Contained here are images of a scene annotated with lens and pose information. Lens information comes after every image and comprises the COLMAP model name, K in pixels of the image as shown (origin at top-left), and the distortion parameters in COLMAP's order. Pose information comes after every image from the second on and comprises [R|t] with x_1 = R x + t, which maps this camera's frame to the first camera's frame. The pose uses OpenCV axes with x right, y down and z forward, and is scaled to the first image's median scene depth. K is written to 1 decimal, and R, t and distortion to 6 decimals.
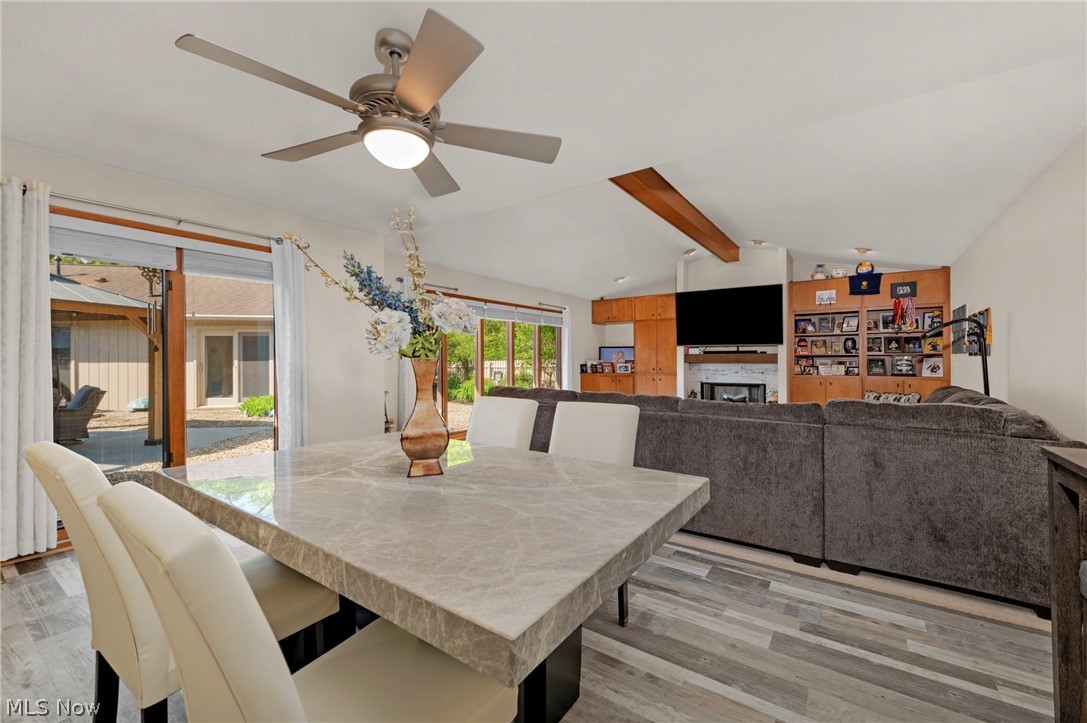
lens RADIAL K [[441.5, 0, 532.9], [0, 441.5, 359.4], [0, 0, 1]] dist [0.012566, -0.000144]
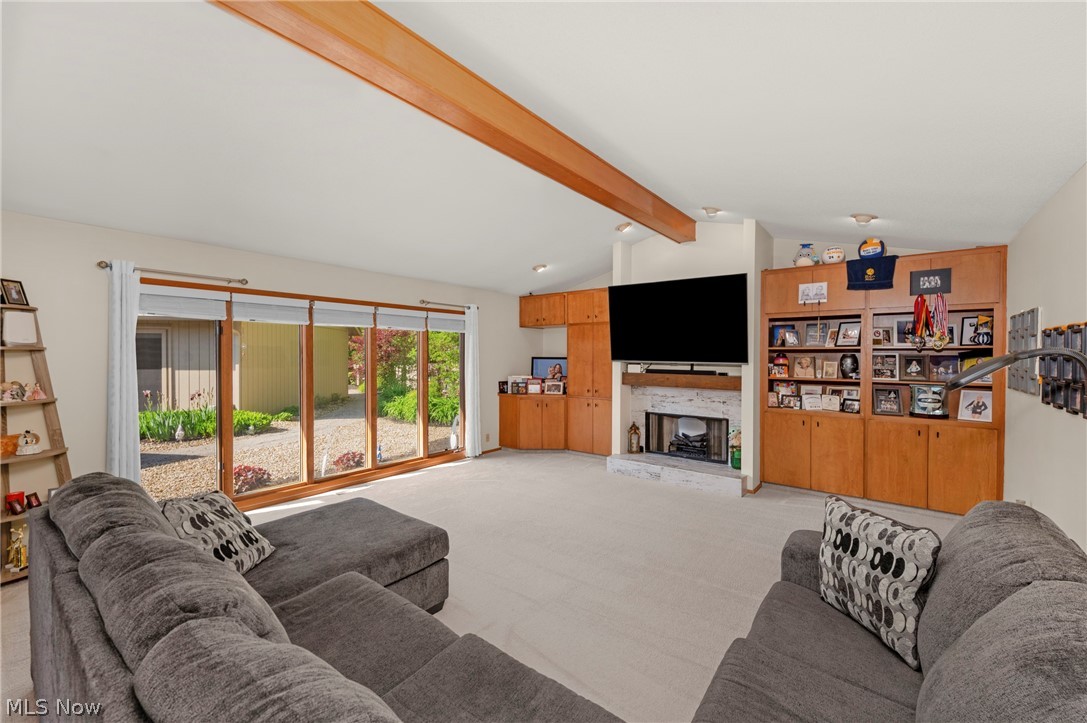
lens RADIAL K [[441.0, 0, 559.5], [0, 441.0, 360.3], [0, 0, 1]] dist [0.011211, -0.000187]
pose [[0.999738, 0.003022, -0.022677, 0.296010], [-0.002645, 0.999858, 0.016645, -0.049720], [0.022724, -0.016581, 0.999604, 0.328473]]
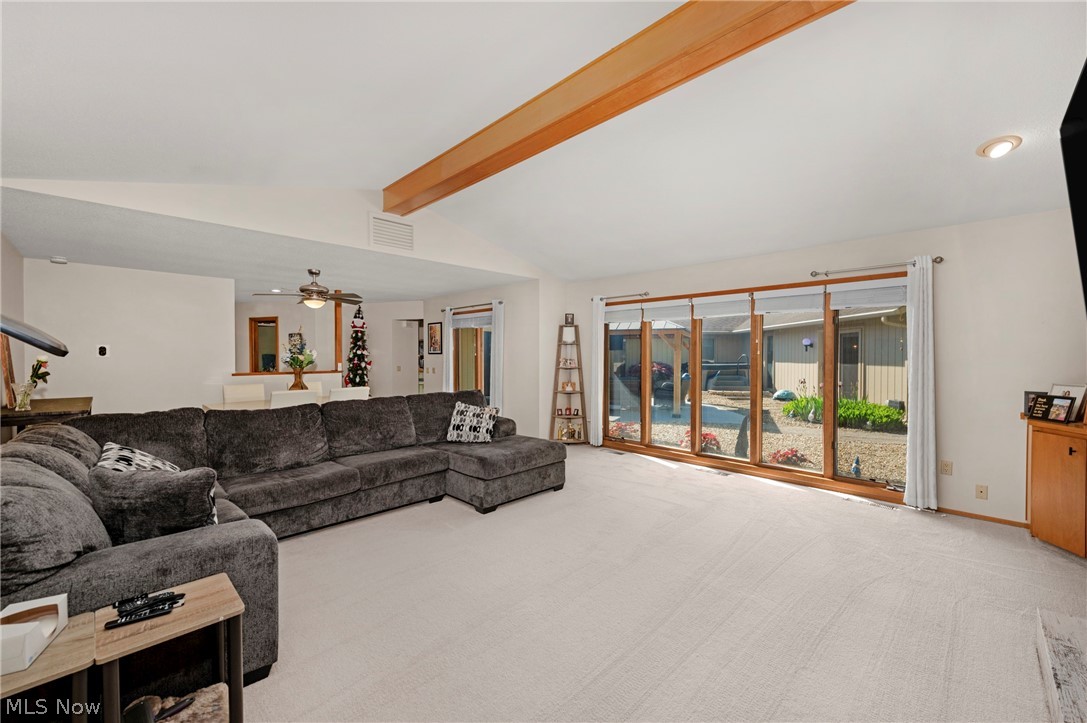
lens RADIAL K [[427.9, 0, 555.0], [0, 427.9, 360.7], [0, 0, 1]] dist [0.009338, -0.000814]
pose [[-0.145000, 0.013063, -0.989345, 0.696184], [0.002911, 0.999914, 0.012776, -0.027382], [0.989427, -0.001028, -0.145026, 0.861819]]
